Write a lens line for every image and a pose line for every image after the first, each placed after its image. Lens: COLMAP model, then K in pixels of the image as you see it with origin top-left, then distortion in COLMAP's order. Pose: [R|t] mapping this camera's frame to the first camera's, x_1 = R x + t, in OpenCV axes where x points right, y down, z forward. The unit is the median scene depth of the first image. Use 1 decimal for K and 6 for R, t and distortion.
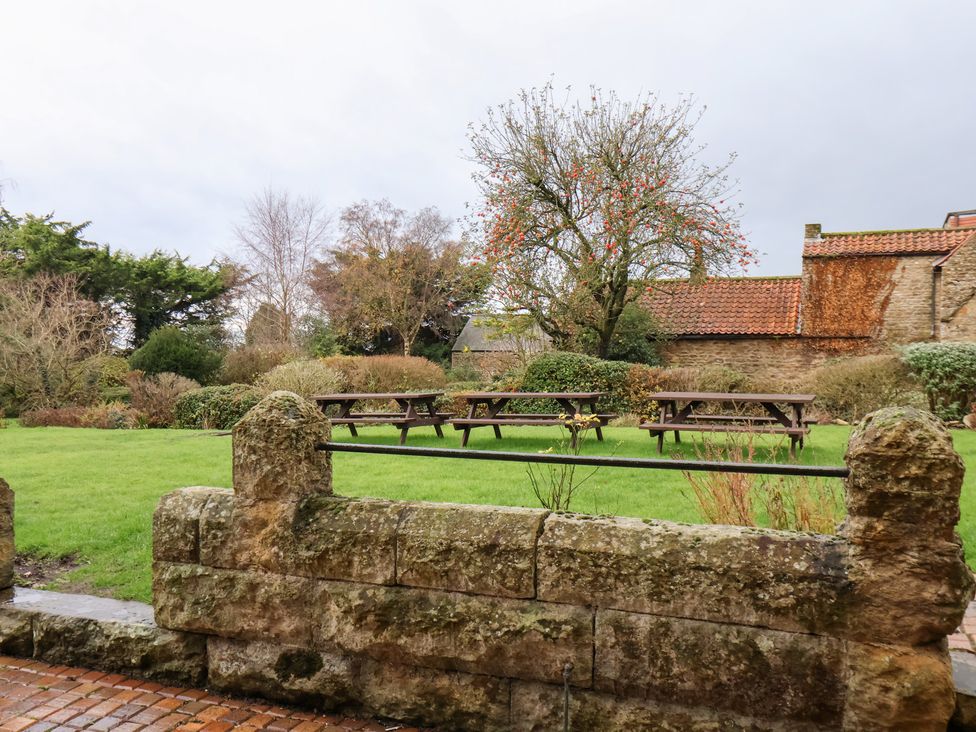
lens RADIAL K [[619.9, 0, 488.0], [0, 619.9, 366.0], [0, 0, 1]] dist [0.002961, 0.000251]
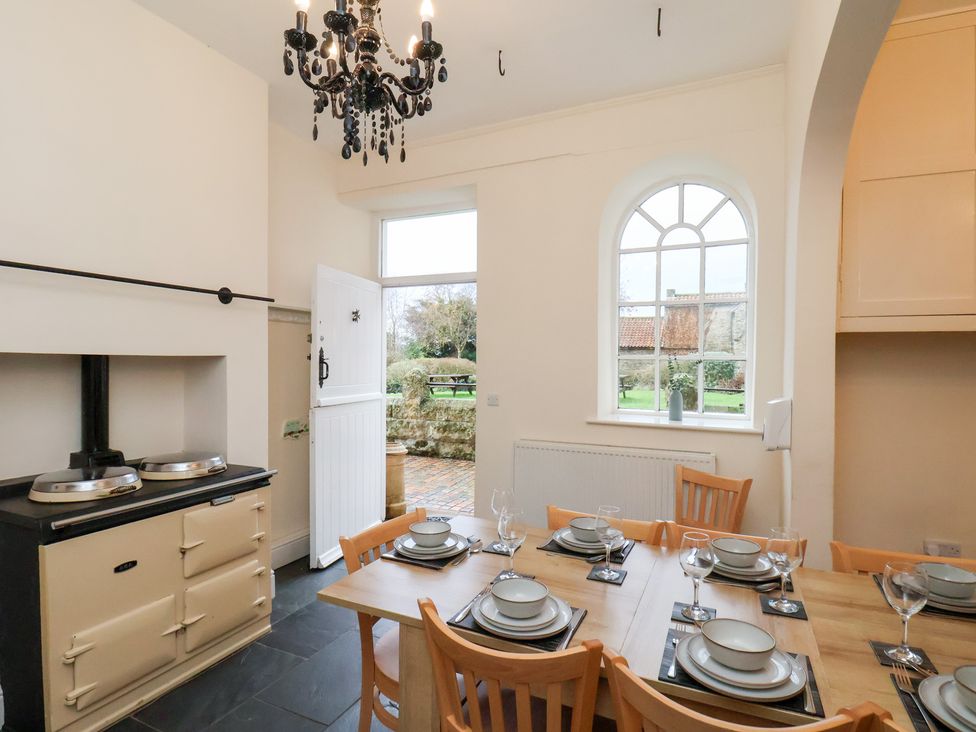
lens RADIAL K [[513.3, 0, 492.1], [0, 513.3, 365.9], [0, 0, 1]] dist [0.000727, -0.015067]
pose [[0.996851, 0.003007, -0.079239, 0.323286], [-0.003153, 0.999994, -0.001713, 0.033172], [0.079233, 0.001957, 0.996854, -1.848873]]
